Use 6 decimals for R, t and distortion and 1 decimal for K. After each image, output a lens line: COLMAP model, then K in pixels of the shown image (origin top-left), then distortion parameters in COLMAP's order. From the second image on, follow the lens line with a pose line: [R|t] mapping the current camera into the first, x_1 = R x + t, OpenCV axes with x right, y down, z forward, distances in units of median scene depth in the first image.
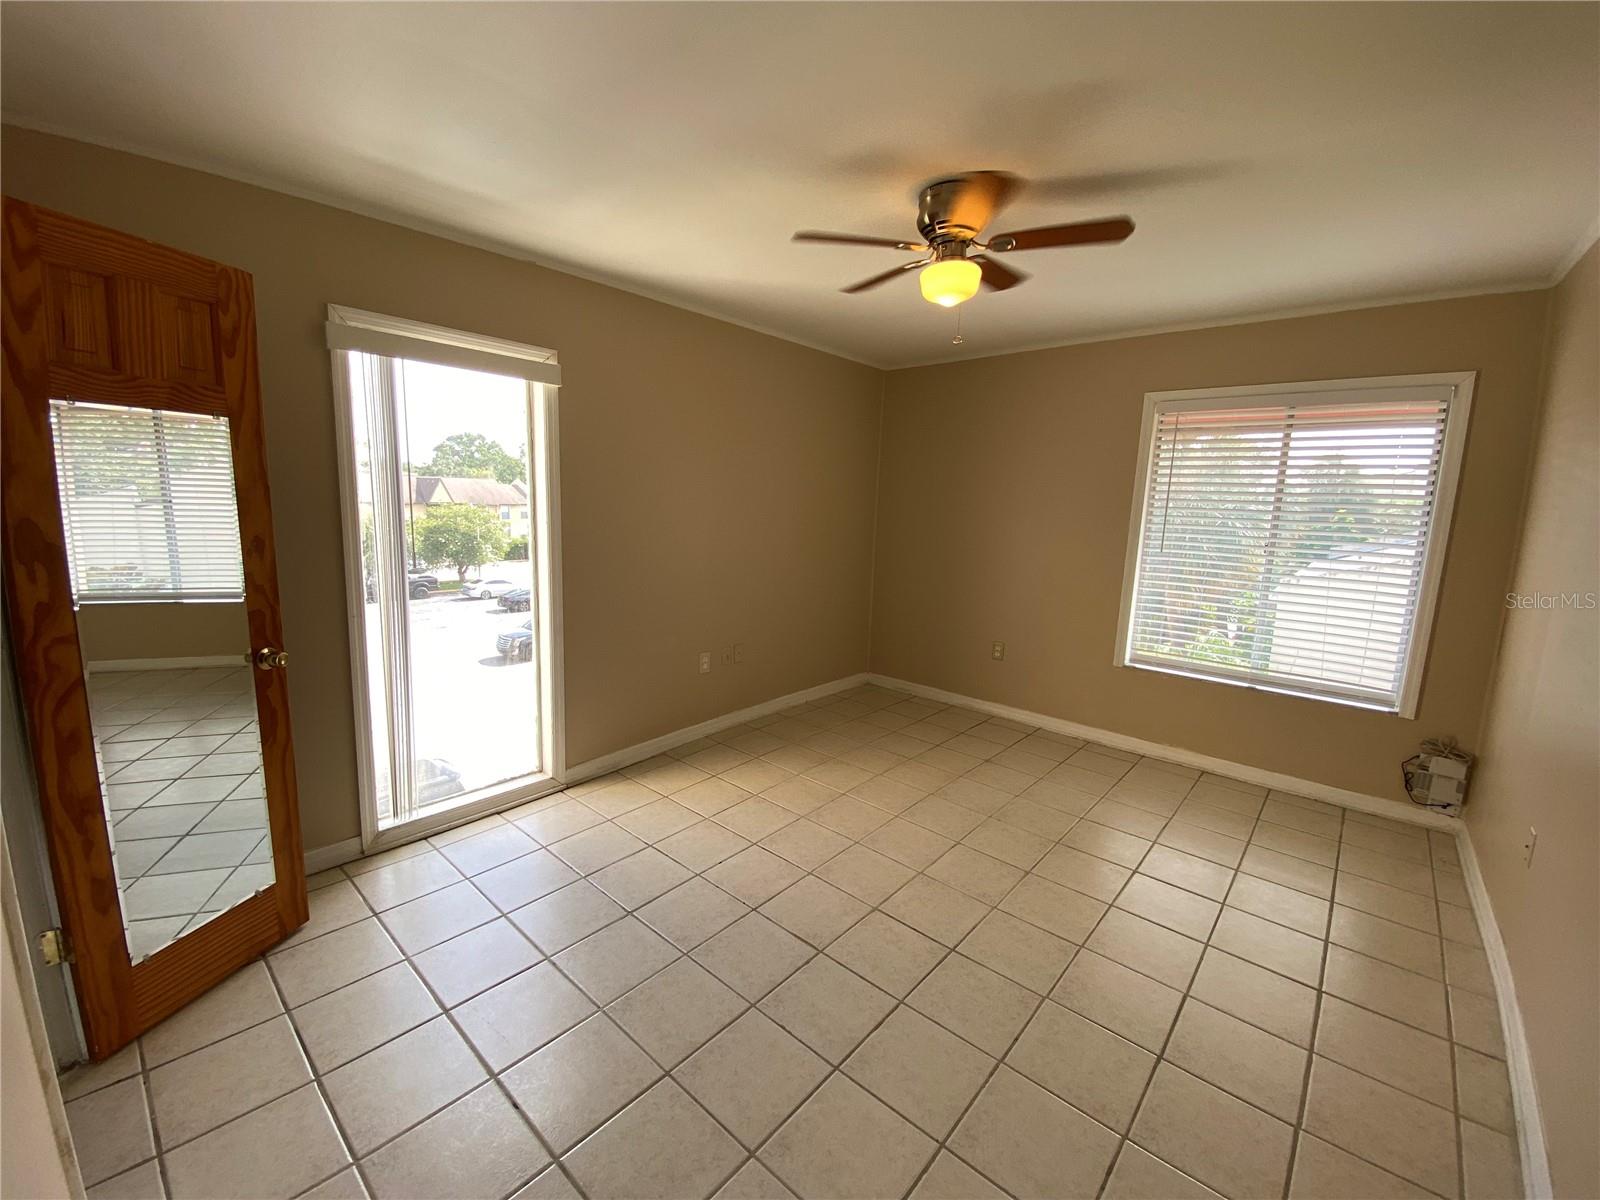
lens RADIAL K [[643.4, 0, 792.2], [0, 643.4, 597.5], [0, 0, 1]] dist [0.007622, -0.012994]
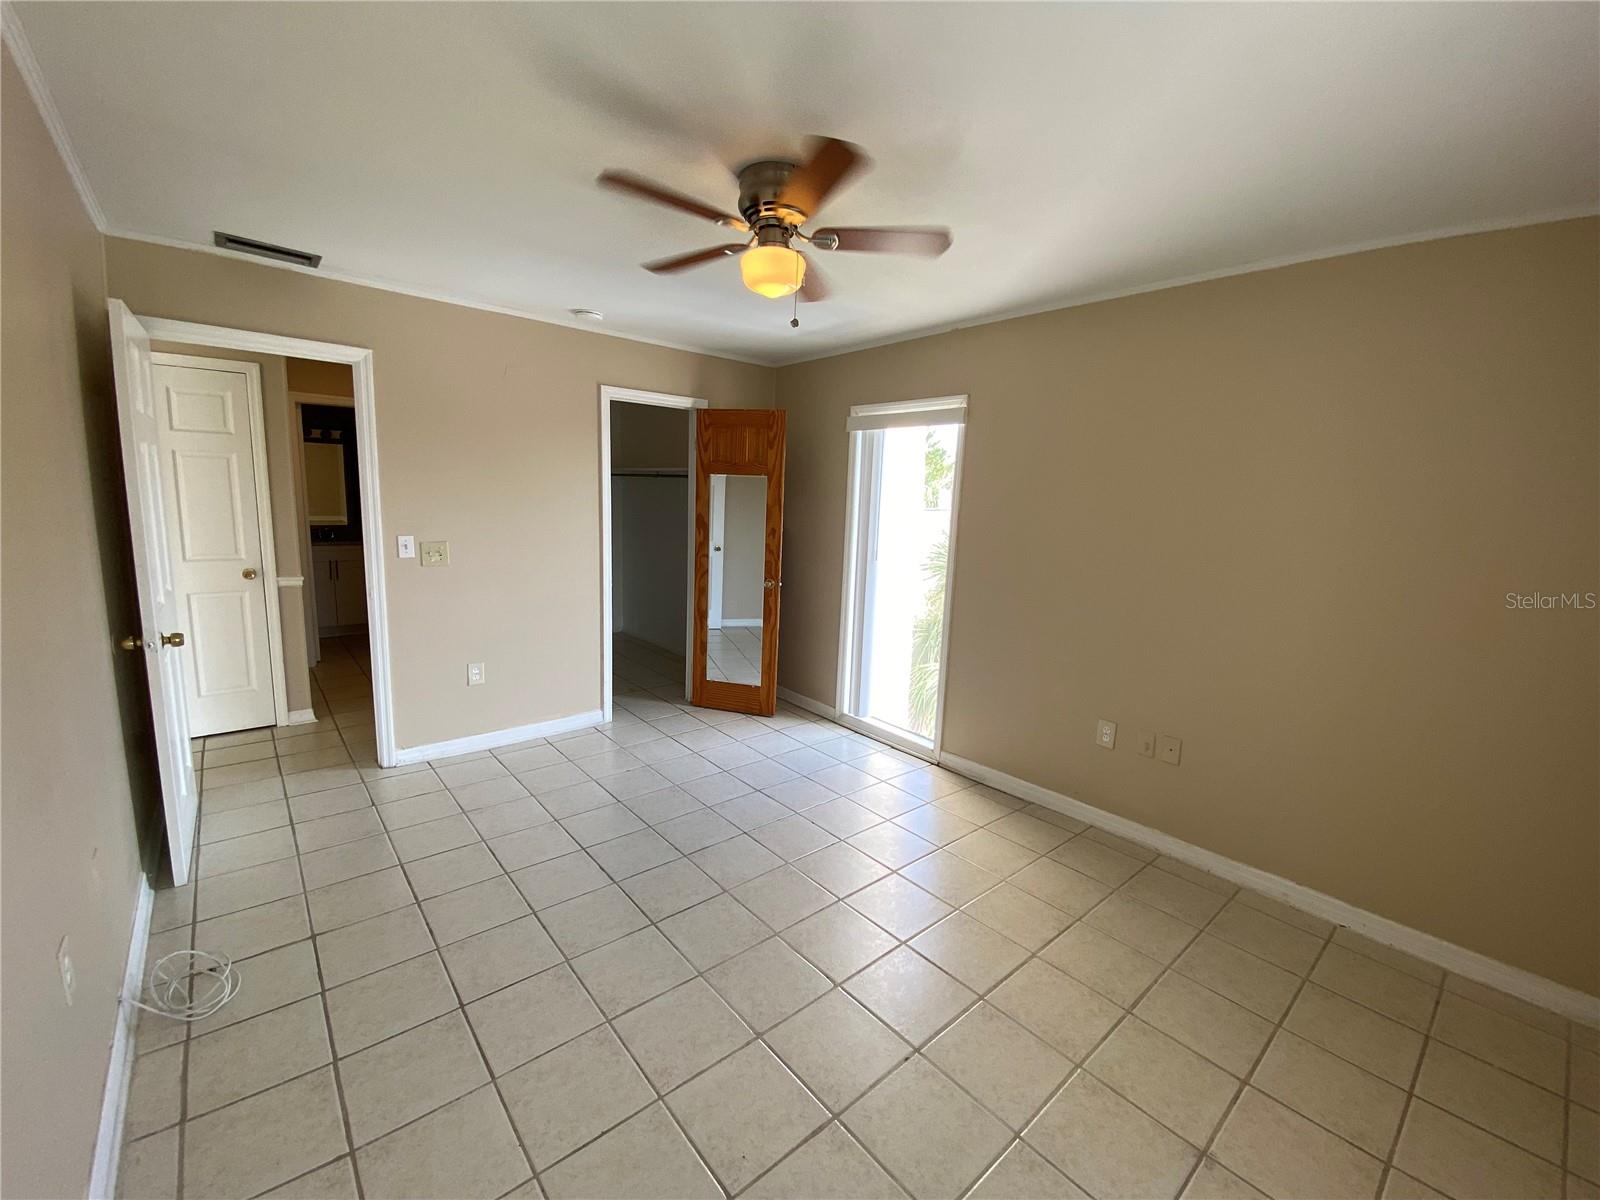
lens RADIAL K [[643.4, 0, 793.1], [0, 643.4, 596.3], [0, 0, 1]] dist [0.007622, -0.012994]
pose [[-0.144923, 0.120248, -0.982109, 0.848121], [-0.193938, 0.969882, 0.147369, -0.130395], [0.970250, 0.211825, -0.117237, 0.870193]]
